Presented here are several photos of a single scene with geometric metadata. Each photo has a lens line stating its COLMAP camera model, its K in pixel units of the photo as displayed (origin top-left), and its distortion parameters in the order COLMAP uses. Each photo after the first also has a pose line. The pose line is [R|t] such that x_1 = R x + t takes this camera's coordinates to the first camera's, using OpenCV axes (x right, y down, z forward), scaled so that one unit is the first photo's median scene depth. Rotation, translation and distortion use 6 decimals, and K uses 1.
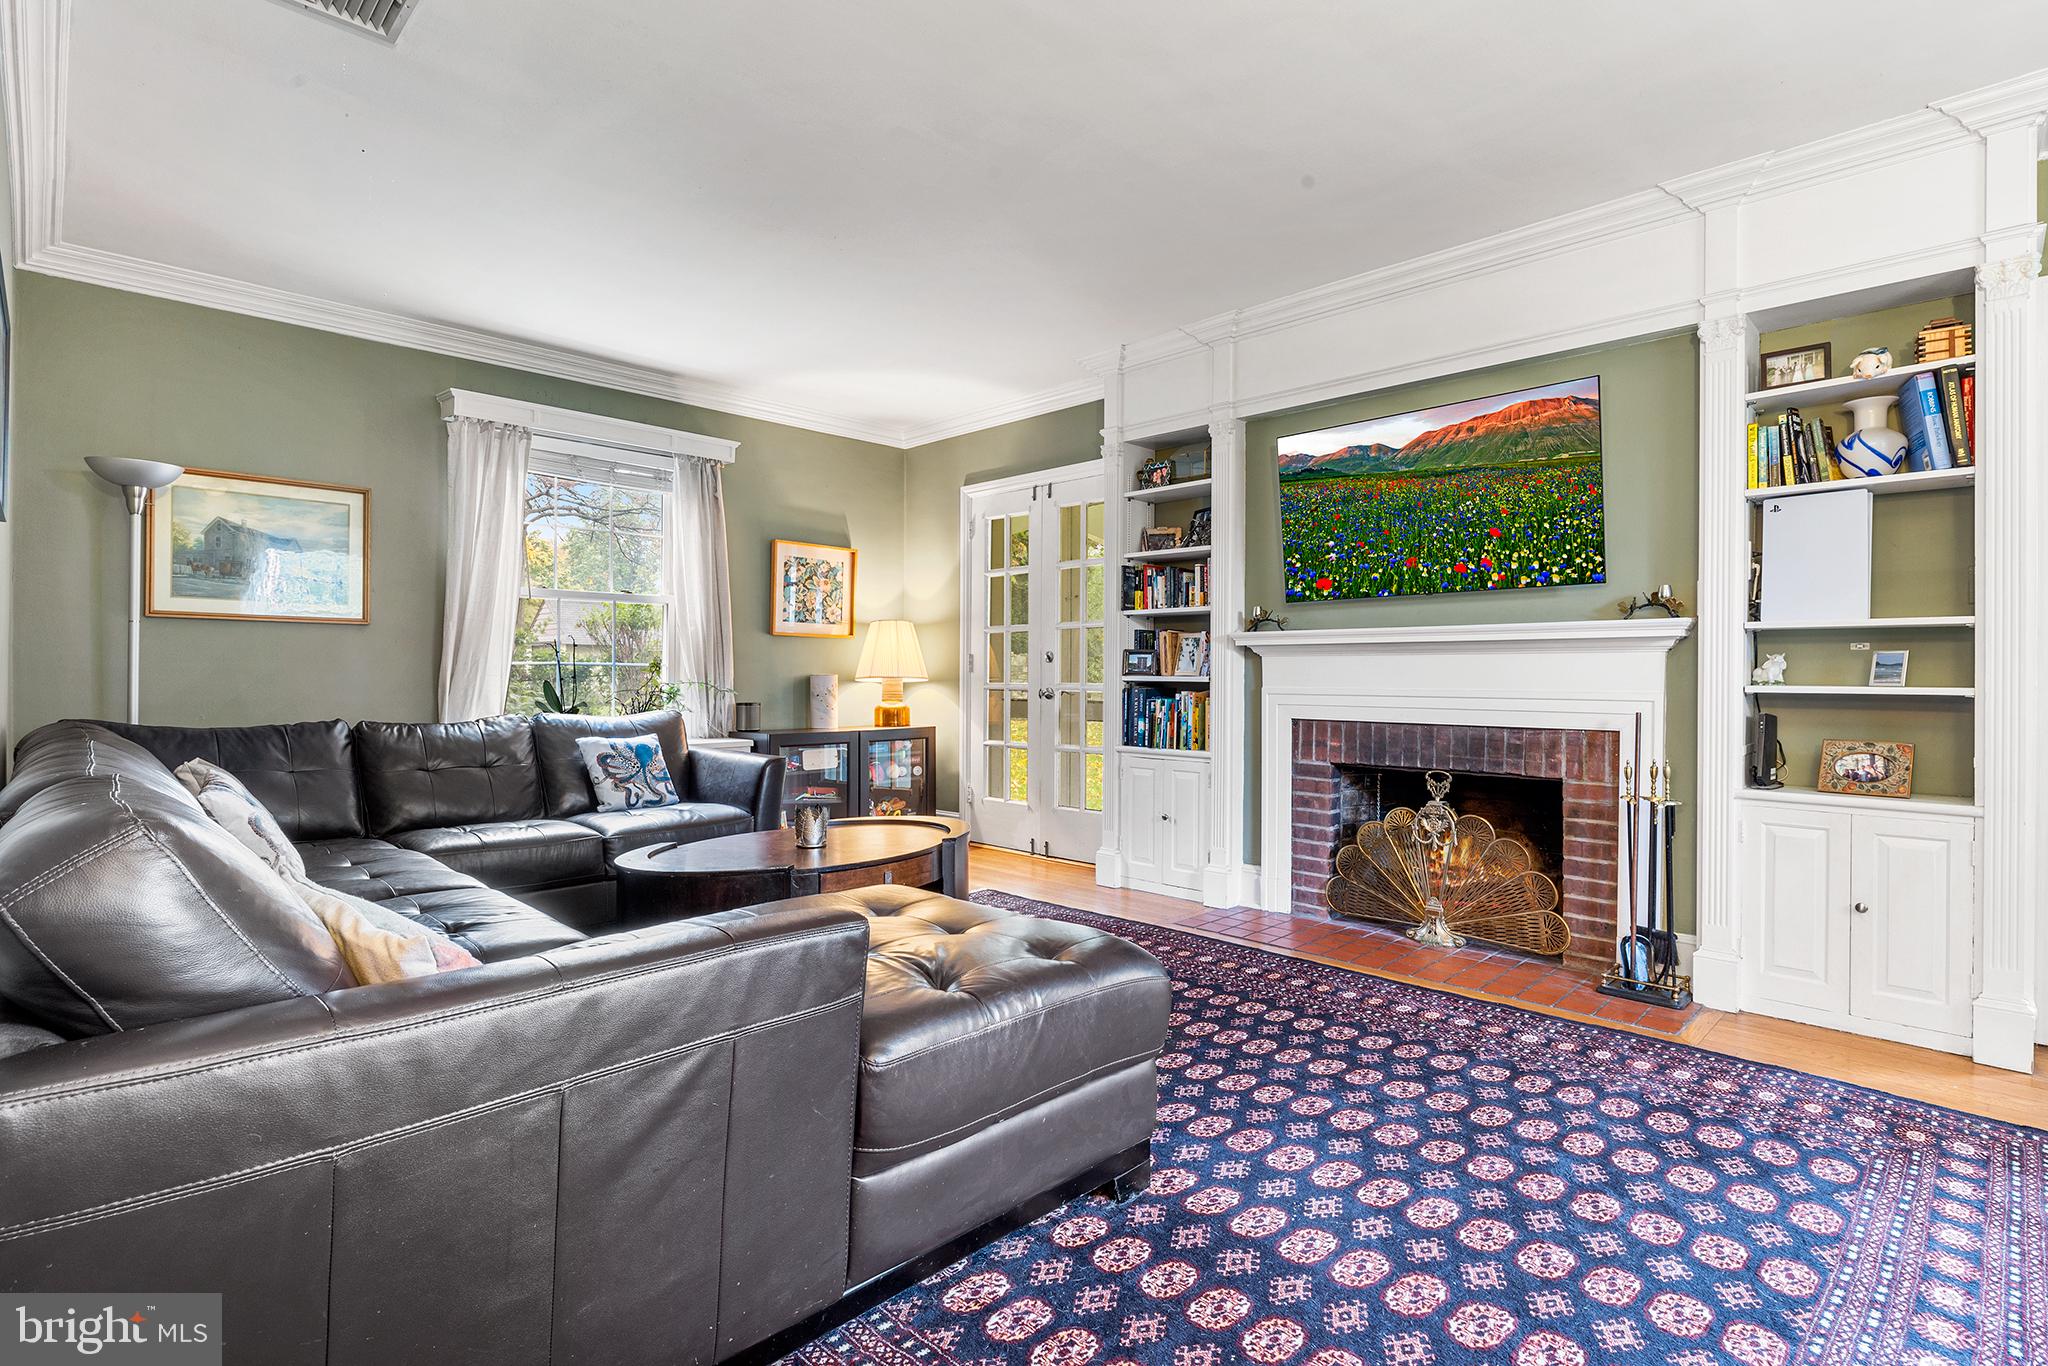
lens RADIAL K [[992.1, 0, 1015.2], [0, 992.1, 677.2], [0, 0, 1]] dist [-0.009318, -0.000195]
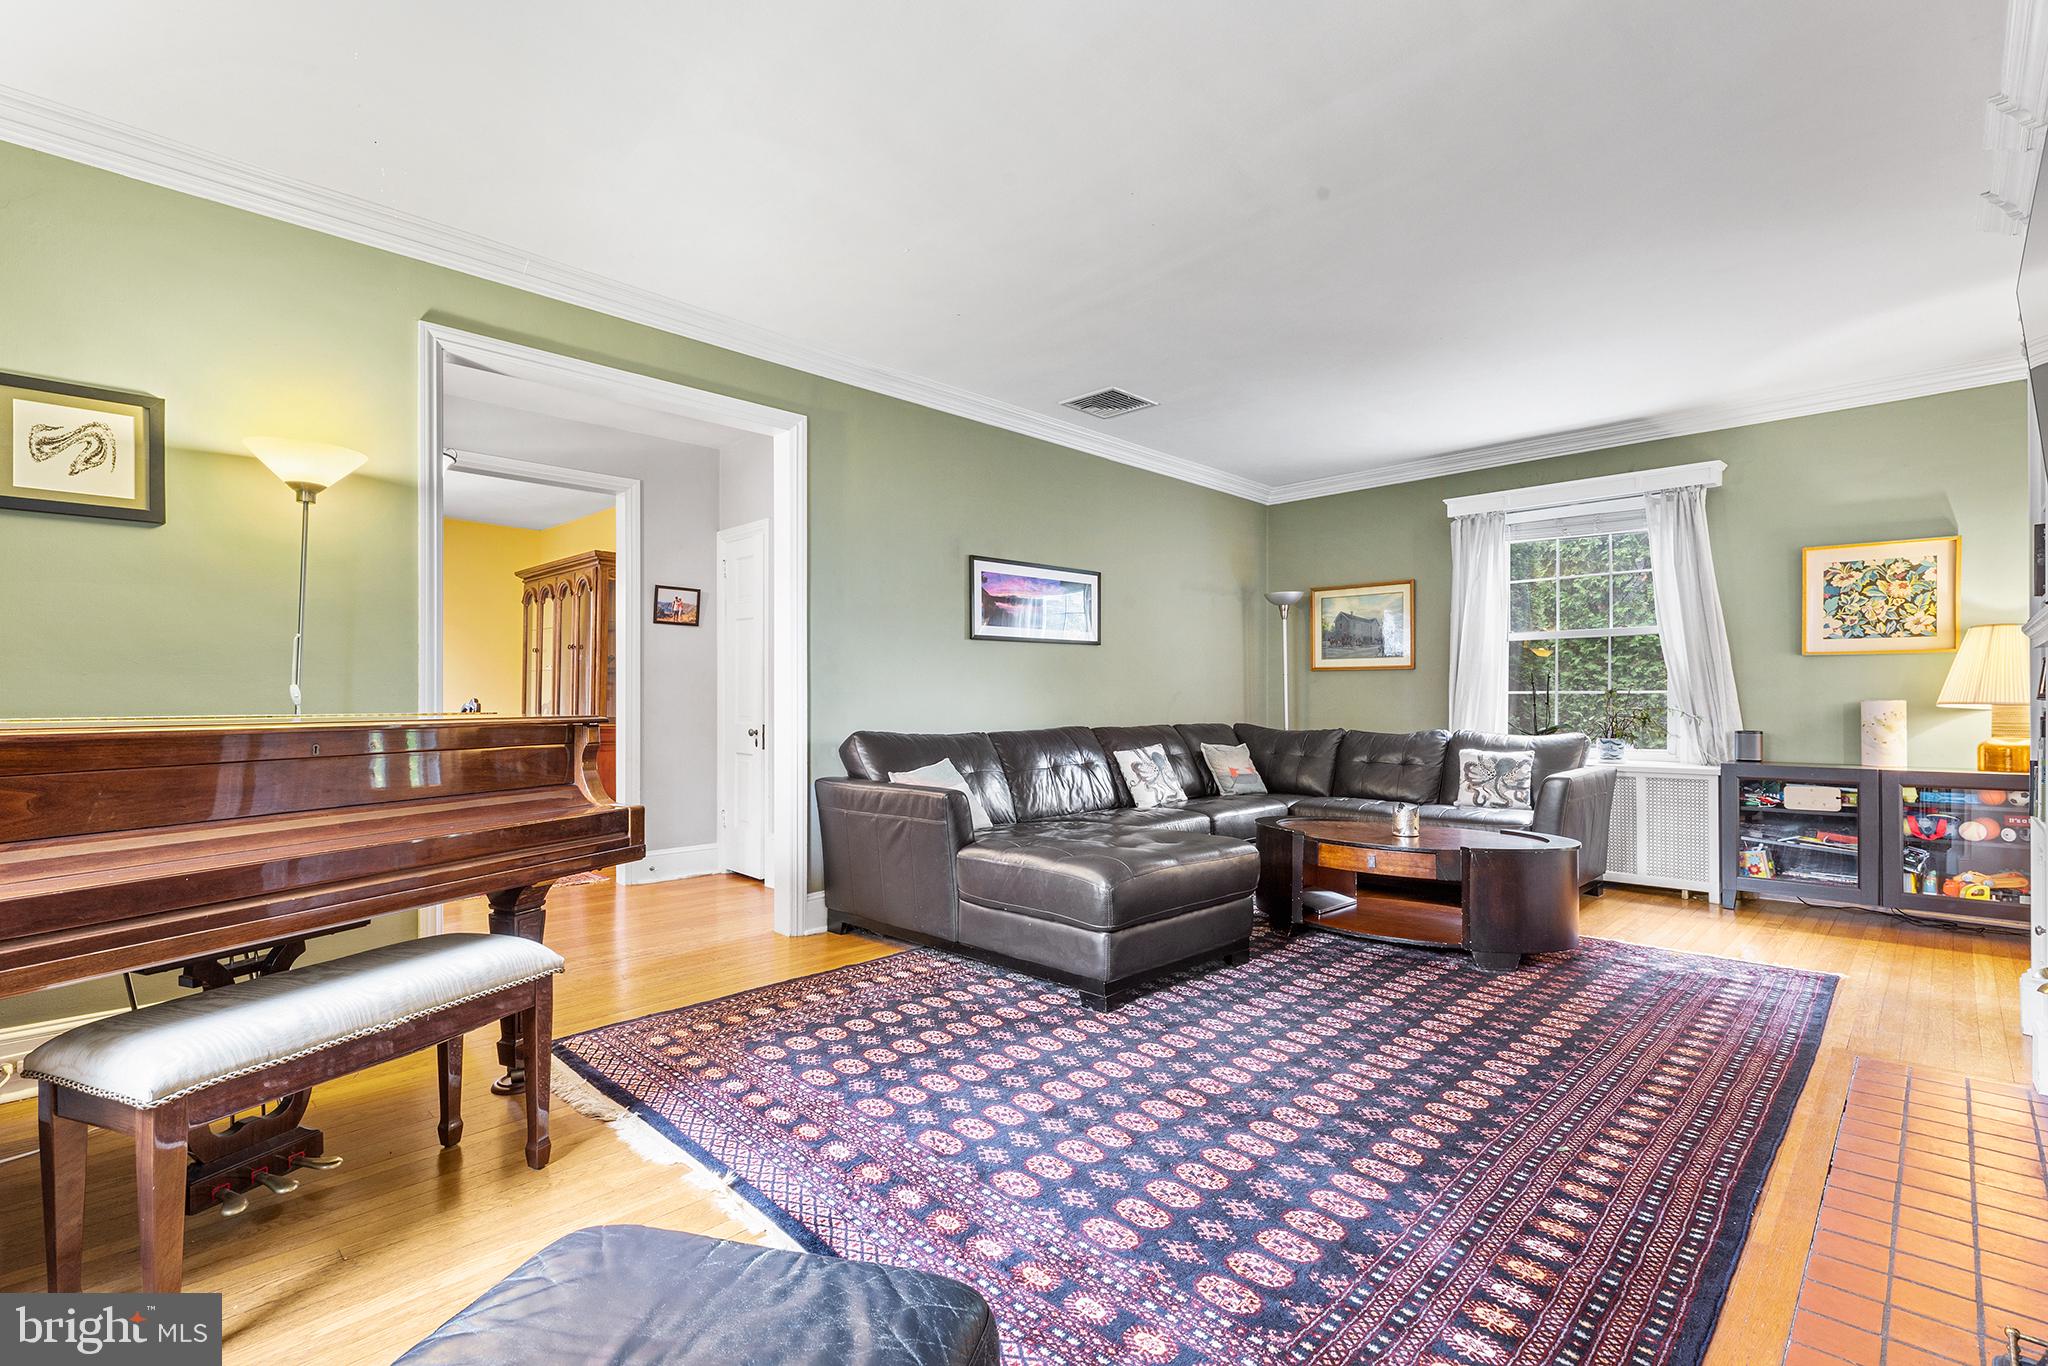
lens RADIAL K [[928.5, 0, 1027.5], [0, 928.5, 694.1], [0, 0, 1]] dist [0.000916, -0.000829]
pose [[0.019237, -0.010112, -0.999764, 0.784290], [-0.000856, 0.999948, -0.010130, 0.000642], [0.999815, 0.001050, 0.019227, 0.394394]]
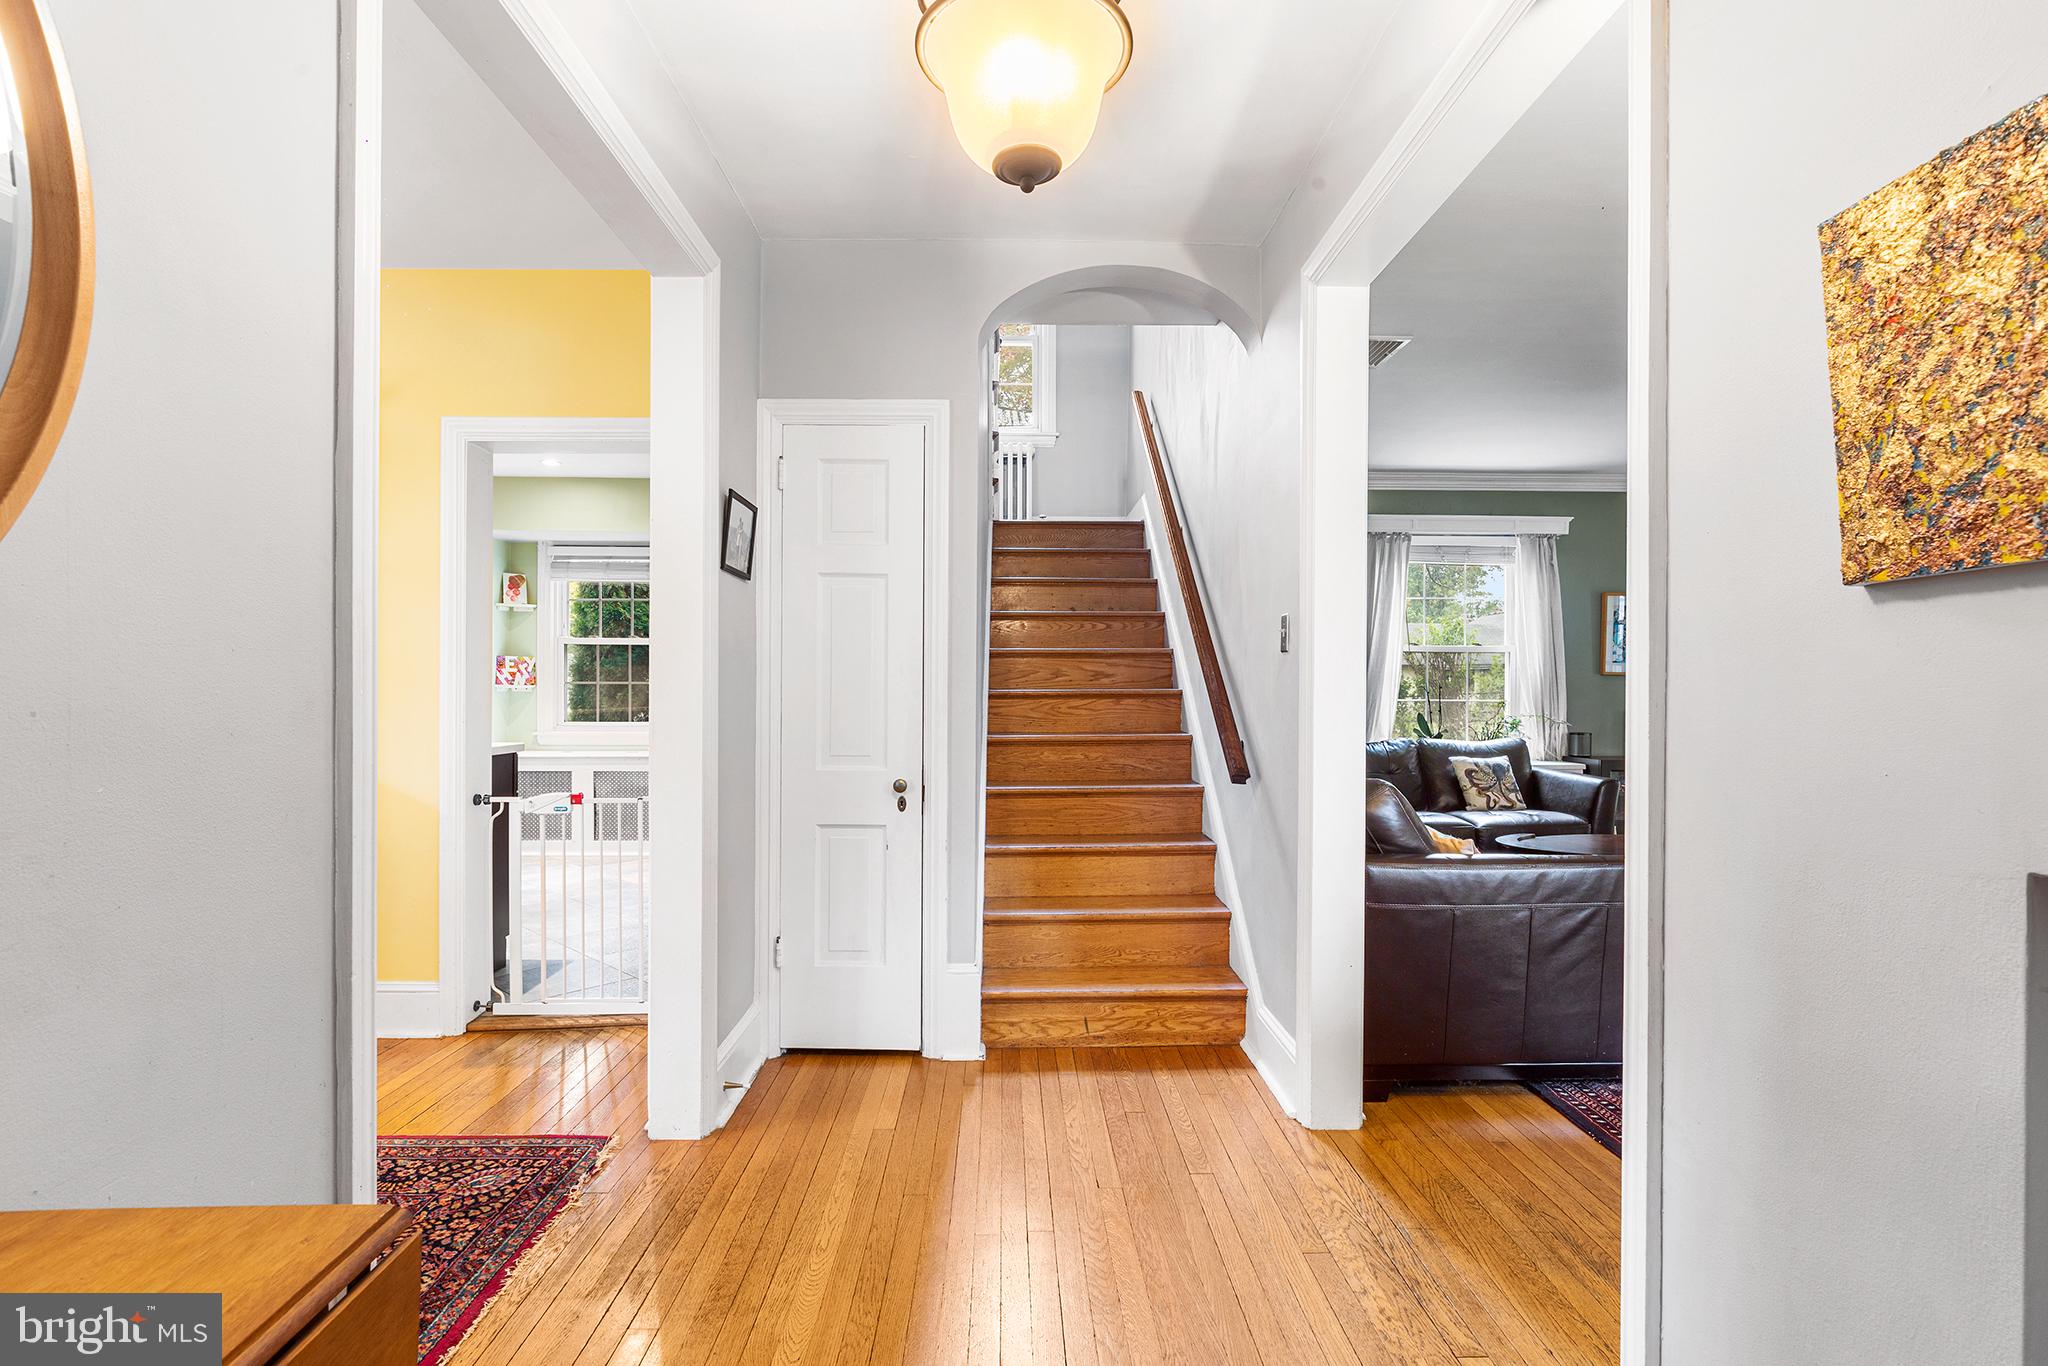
lens RADIAL K [[992.1, 0, 1028.1], [0, 992.1, 696.9], [0, 0, 1]] dist [-0.009318, -0.000195]
pose [[0.730252, 0.005619, -0.683155, 0.078025], [-0.002500, 0.999981, 0.005552, -0.029294], [0.683173, -0.002347, 0.730252, -0.428801]]
